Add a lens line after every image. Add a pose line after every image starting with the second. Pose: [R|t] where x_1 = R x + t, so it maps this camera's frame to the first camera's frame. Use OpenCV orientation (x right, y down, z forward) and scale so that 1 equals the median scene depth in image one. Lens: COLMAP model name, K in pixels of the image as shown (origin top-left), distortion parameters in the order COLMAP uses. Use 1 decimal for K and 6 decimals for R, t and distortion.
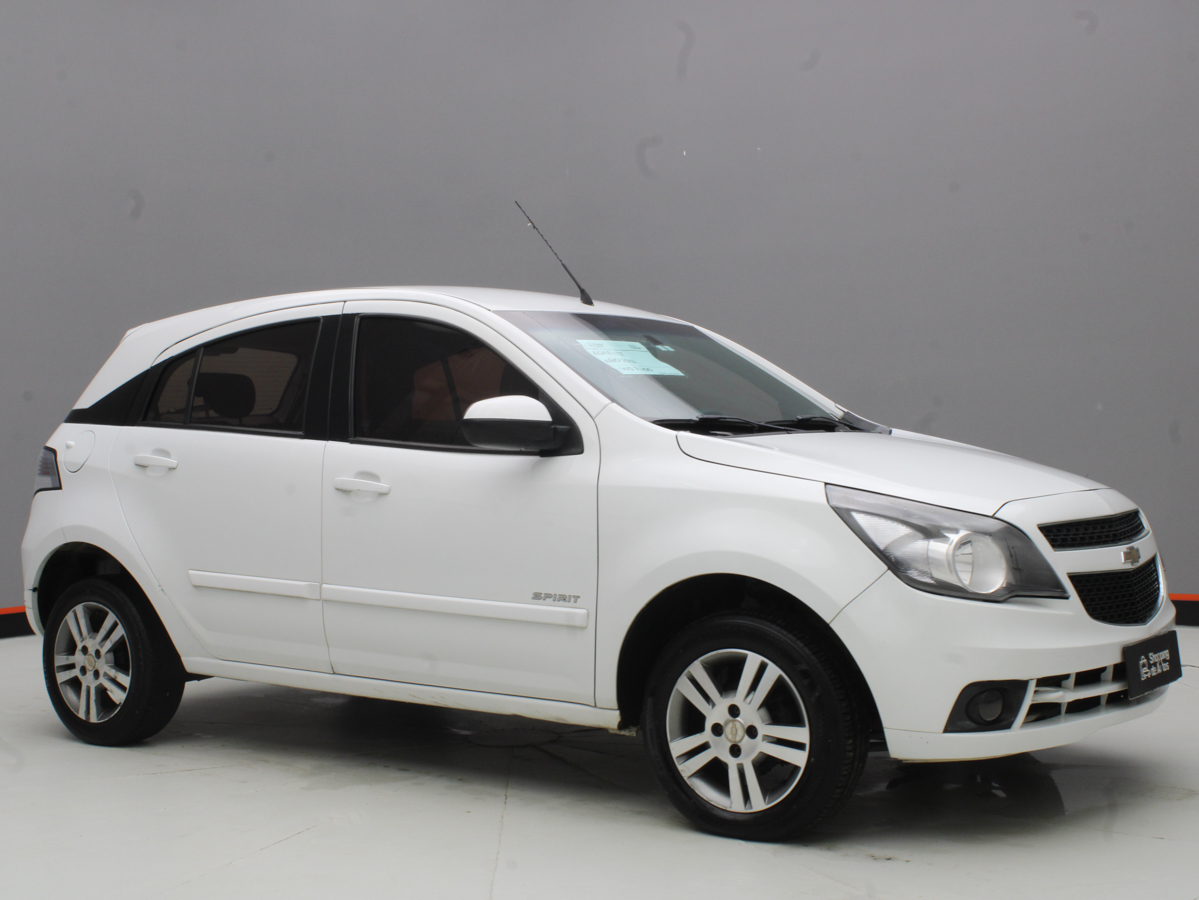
lens RADIAL K [[1714.1, 0, 599.5], [0, 1714.1, 450.0], [0, 0, 1]] dist [-0.105117, 0.069578]
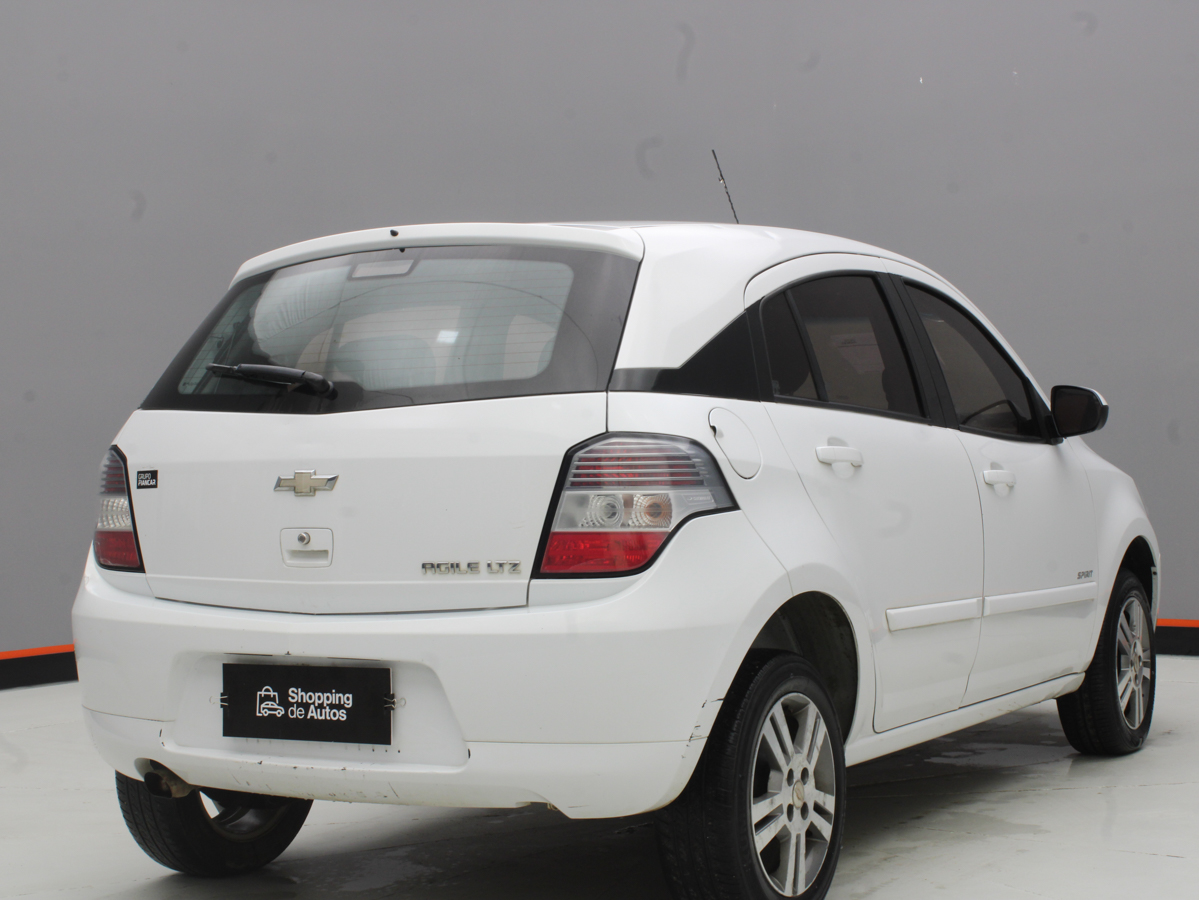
lens RADIAL K [[1979.4, 0, 599.5], [0, 1979.4, 450.0], [0, 0, 1]] dist [-0.005122, 0.041557]
pose [[-0.082619, 0.010694, 0.996524, -1.118583], [0.028221, 0.999567, -0.008387, 0.008767], [-0.996182, 0.027430, -0.082884, 1.268494]]
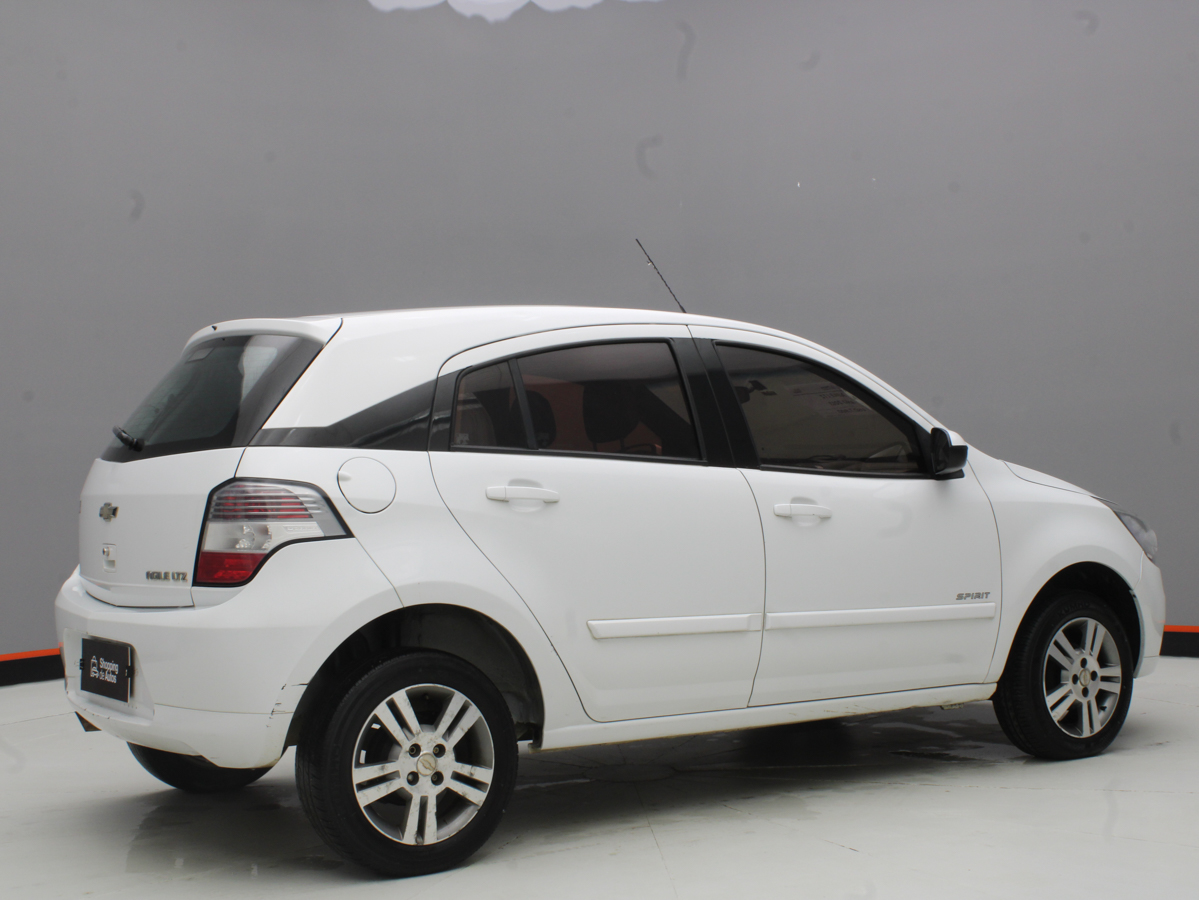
lens RADIAL K [[1604.2, 0, 599.5], [0, 1604.2, 450.0], [0, 0, 1]] dist [-0.074106, 0.041843]
pose [[0.365464, 0.019510, 0.930621, -1.053327], [0.022989, 0.999286, -0.029977, 0.010193], [-0.930542, 0.032349, 0.364755, 0.751558]]
